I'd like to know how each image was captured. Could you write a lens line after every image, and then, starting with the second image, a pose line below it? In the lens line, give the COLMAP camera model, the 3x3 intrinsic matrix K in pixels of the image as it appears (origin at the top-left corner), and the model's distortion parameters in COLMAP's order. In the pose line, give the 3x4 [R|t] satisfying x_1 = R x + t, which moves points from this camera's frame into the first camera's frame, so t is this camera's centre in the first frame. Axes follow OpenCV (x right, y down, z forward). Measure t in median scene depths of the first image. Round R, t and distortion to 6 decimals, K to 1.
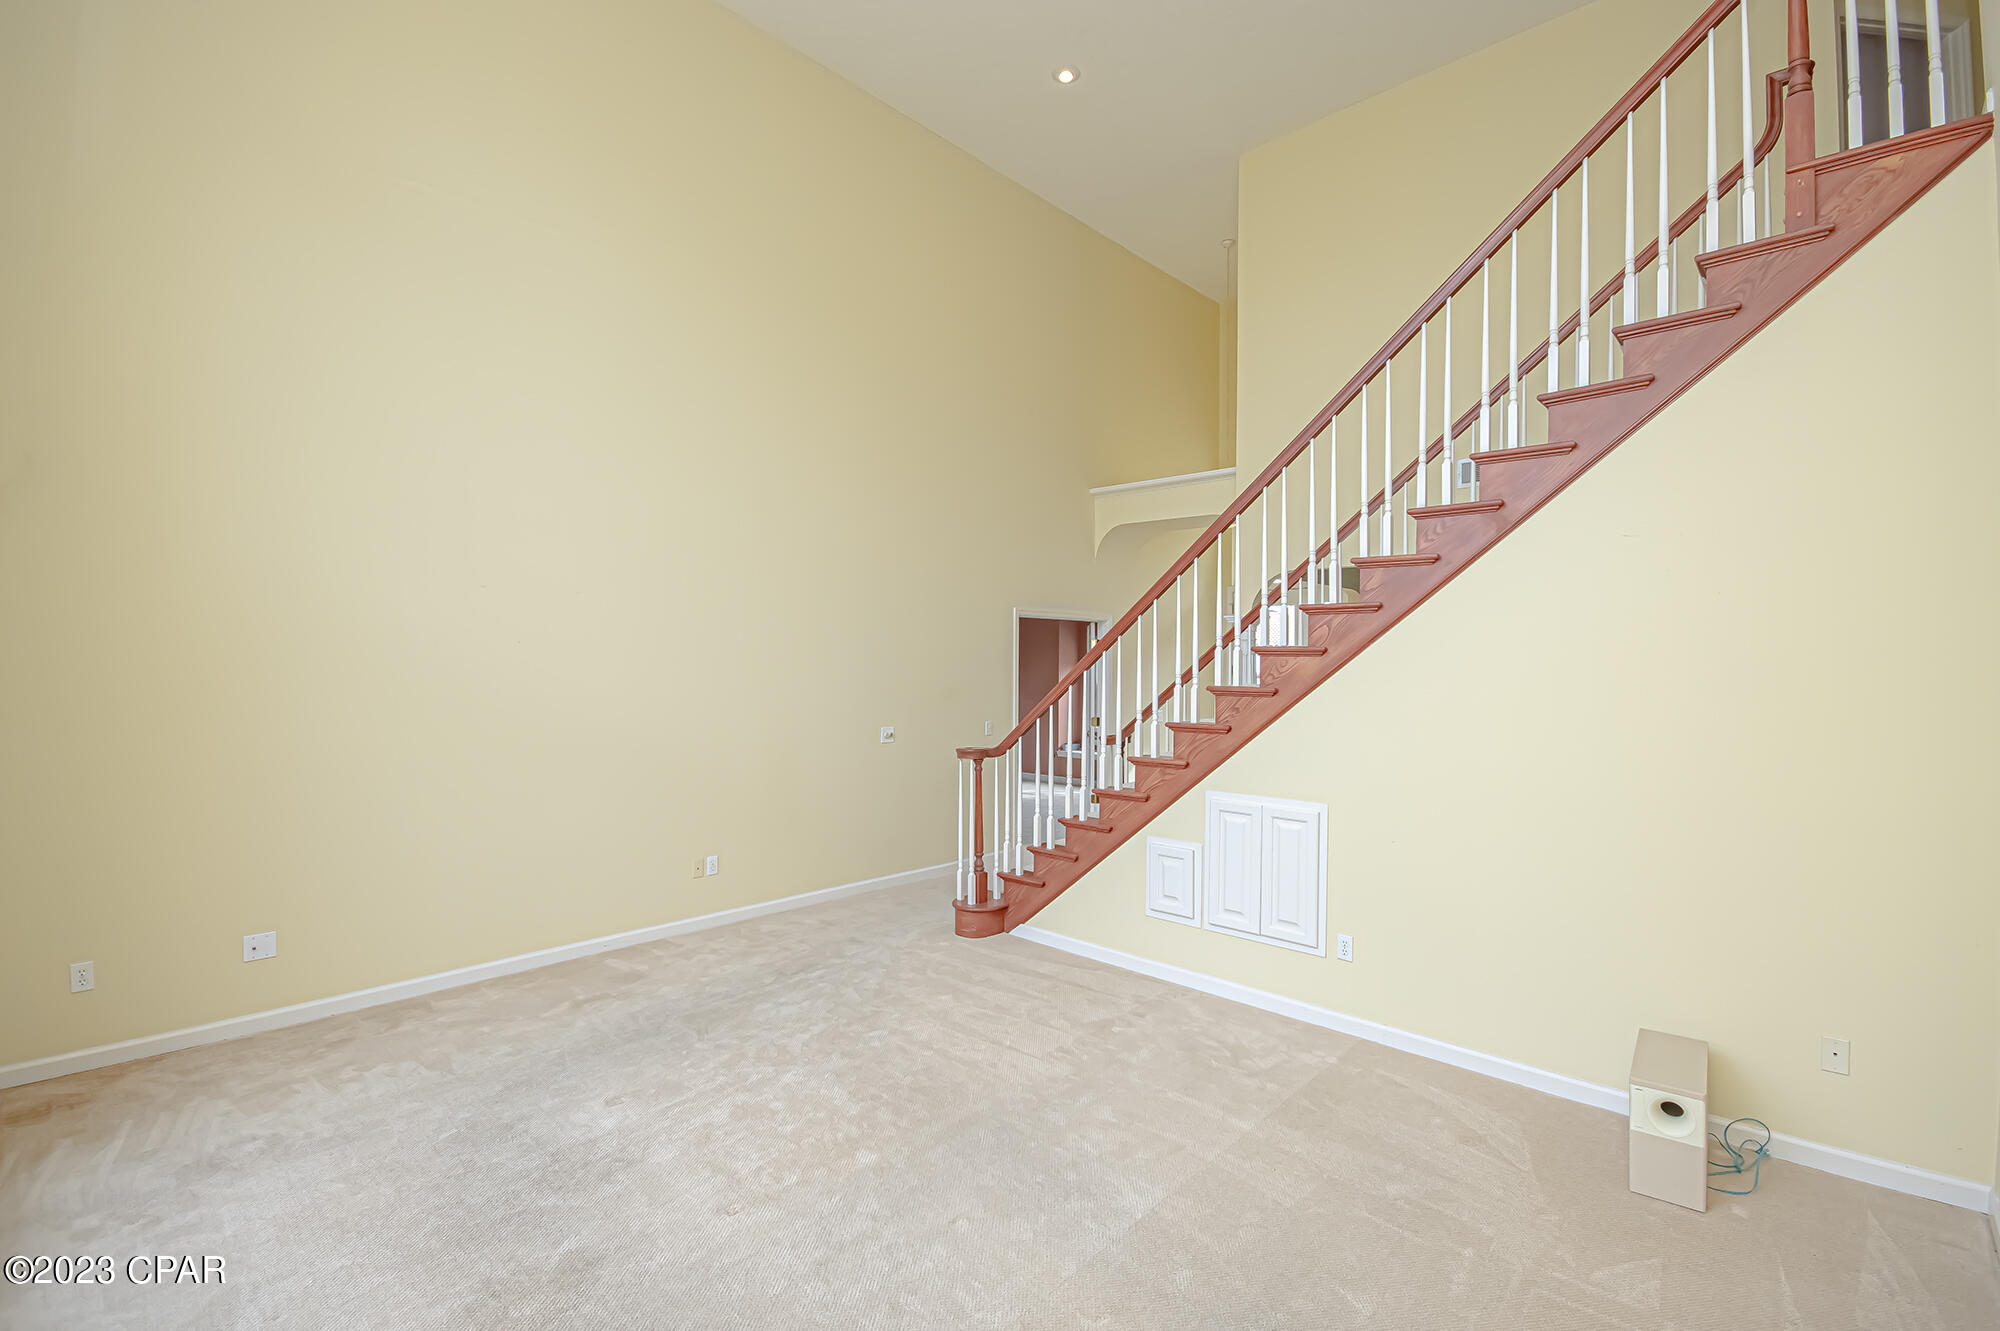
lens RADIAL K [[878.1, 0, 1009.3], [0, 878.1, 659.1], [0, 0, 1]] dist [-0.002909, -0.000569]
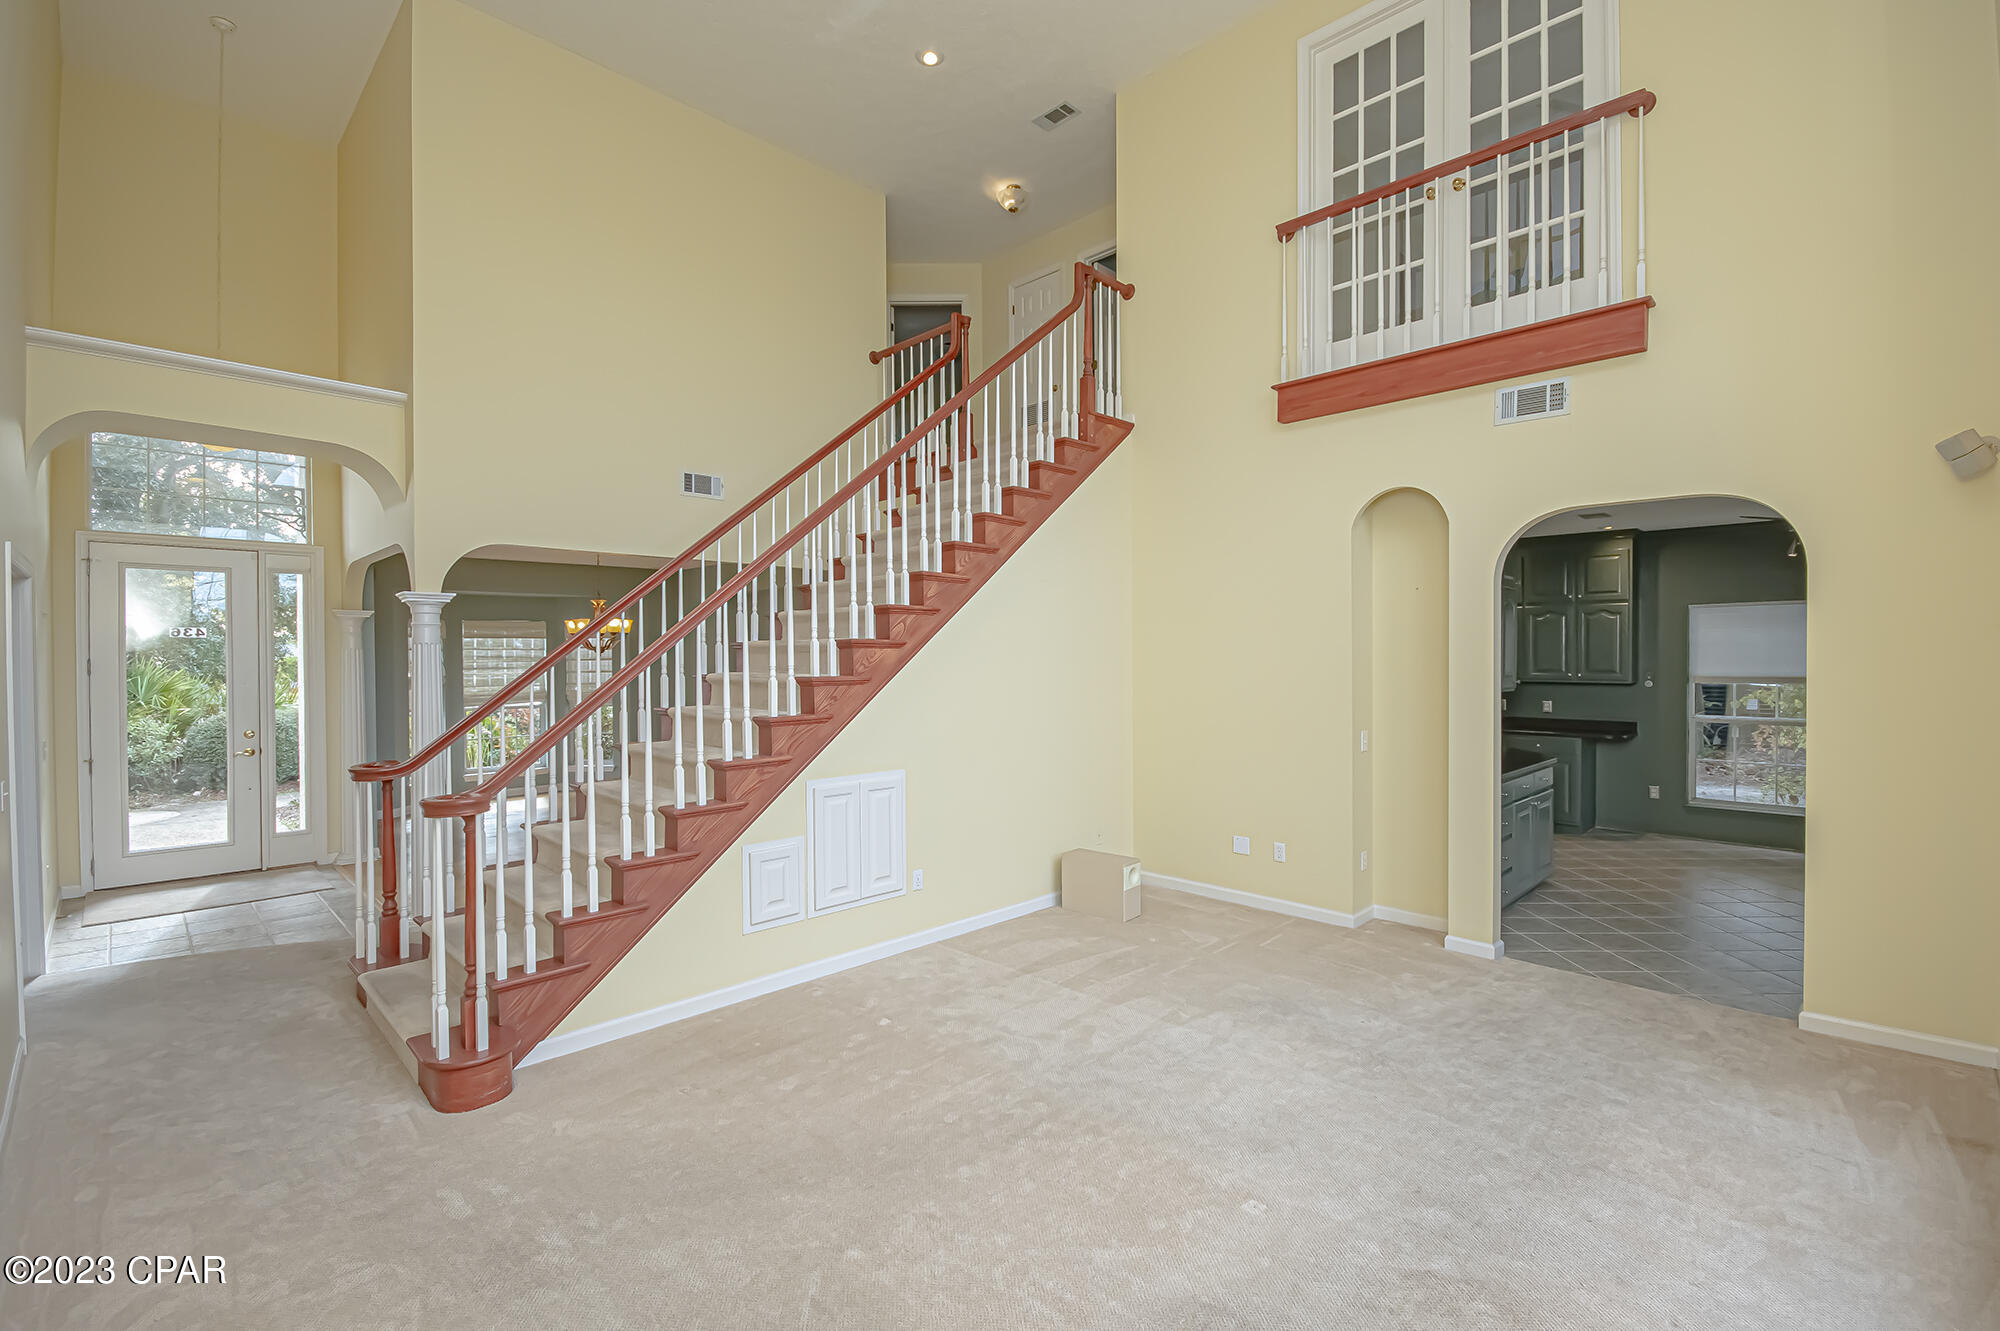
lens RADIAL K [[878.1, 0, 1009.3], [0, 878.1, 659.1], [0, 0, 1]] dist [-0.002909, -0.000569]
pose [[0.035937, -0.008802, 0.999315, -0.781963], [-0.000704, 0.999961, 0.008833, 0.000975], [-0.999354, -0.001021, 0.035930, 0.742277]]
